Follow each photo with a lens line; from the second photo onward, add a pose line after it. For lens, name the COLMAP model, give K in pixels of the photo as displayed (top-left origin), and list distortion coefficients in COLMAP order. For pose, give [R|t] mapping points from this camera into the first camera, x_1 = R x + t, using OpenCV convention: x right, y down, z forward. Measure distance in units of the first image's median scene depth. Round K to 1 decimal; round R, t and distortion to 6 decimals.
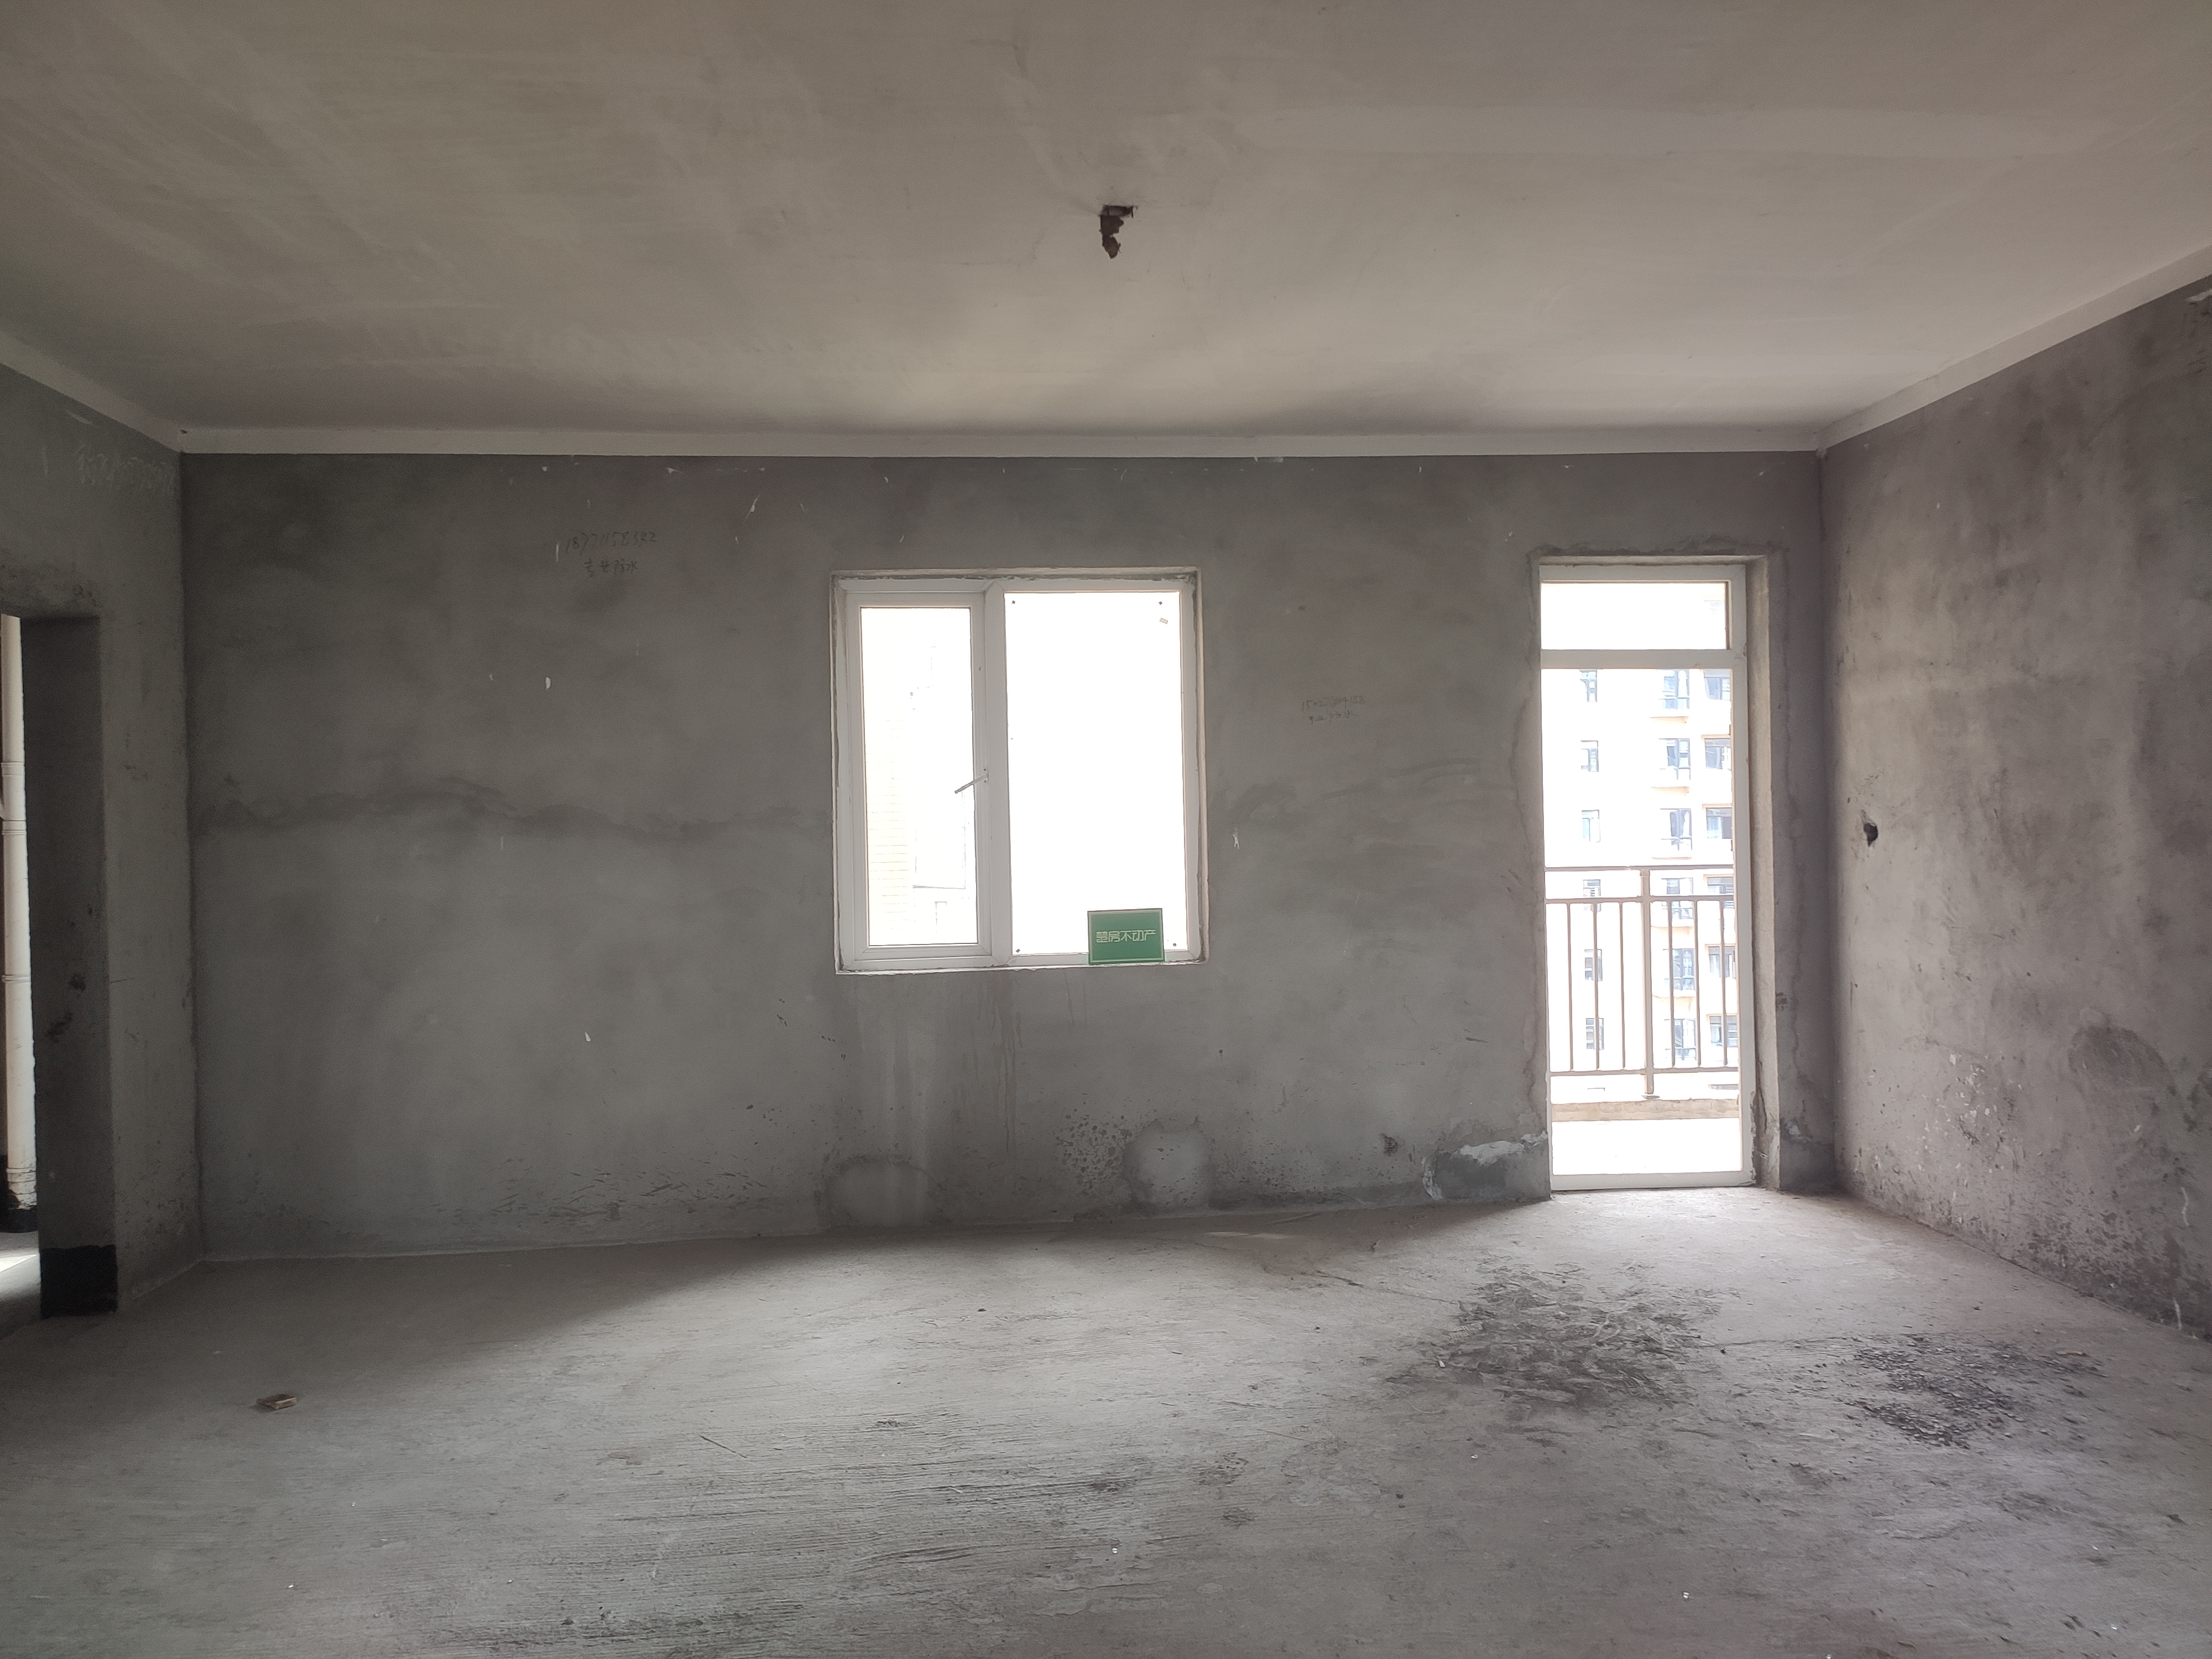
lens RADIAL K [[1662.4, 0, 1119.1], [0, 1662.4, 834.7], [0, 0, 1]] dist [0.085006, -0.114537]
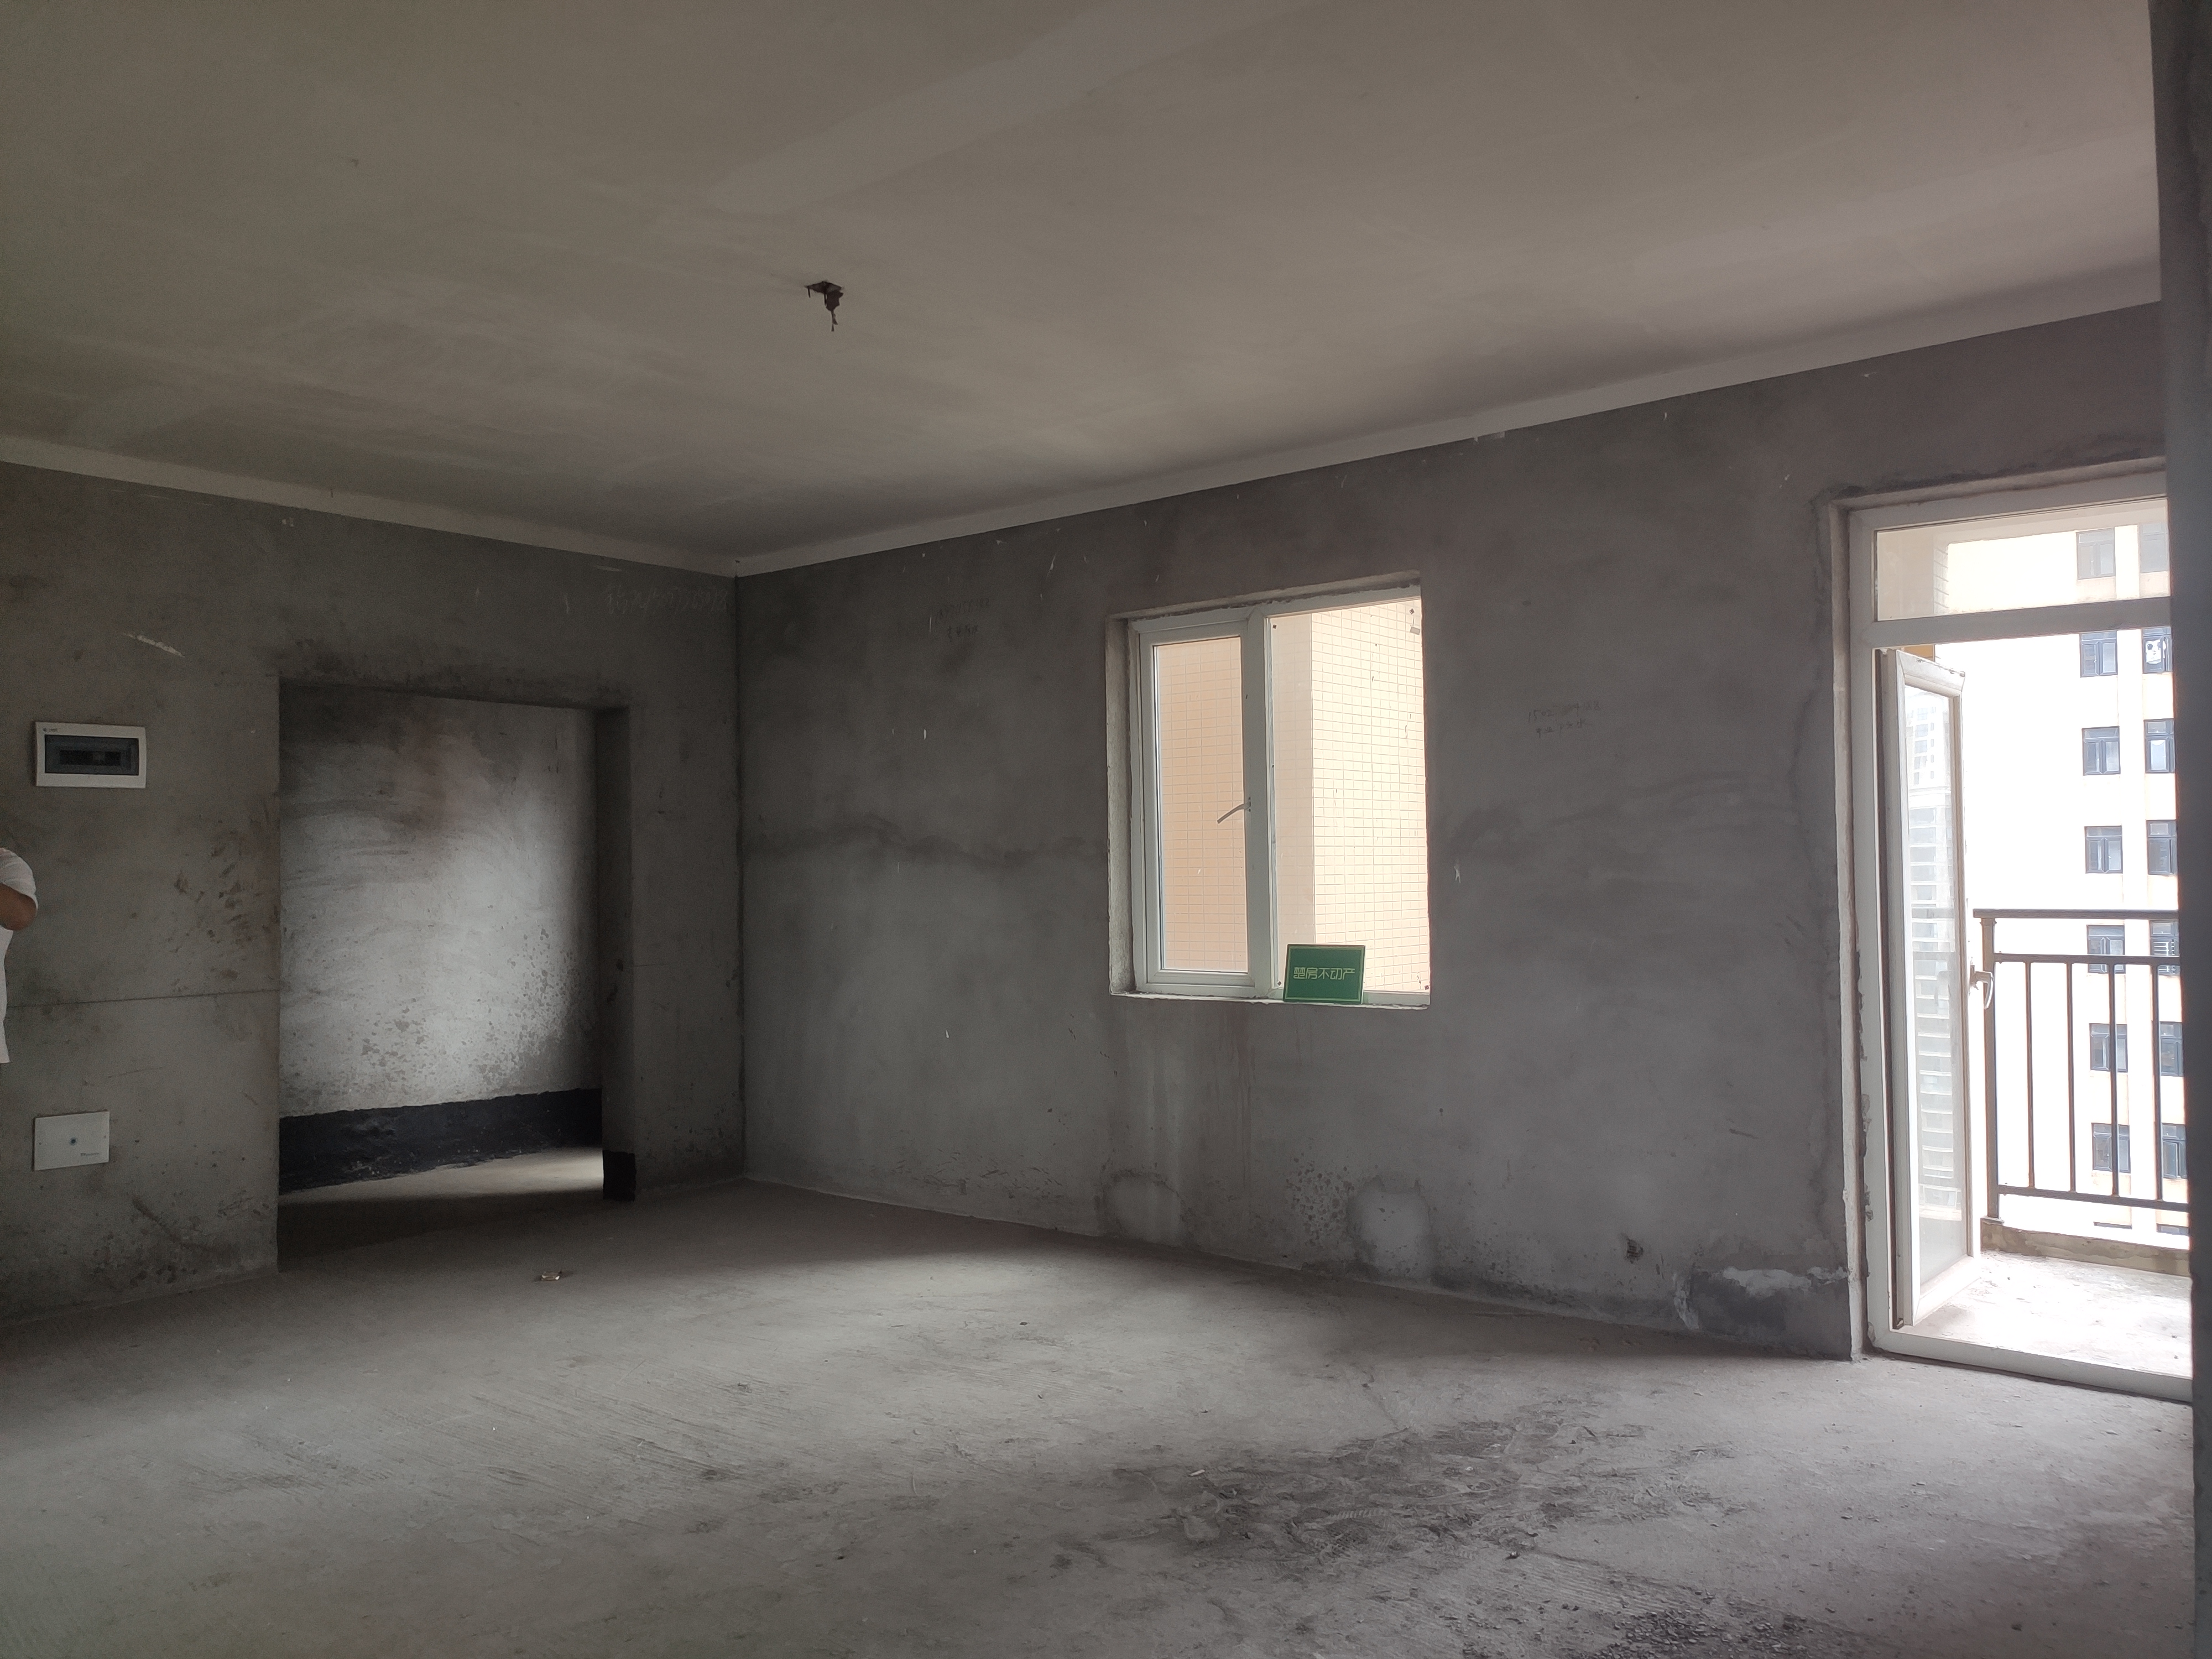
lens RADIAL K [[1662.4, 0, 1119.1], [0, 1662.4, 834.7], [0, 0, 1]] dist [0.085006, -0.114537]
pose [[0.714945, -0.003783, -0.699171, 0.601414], [-0.000505, 0.999982, -0.005927, -0.012467], [0.699181, 0.004591, 0.714930, 0.257113]]
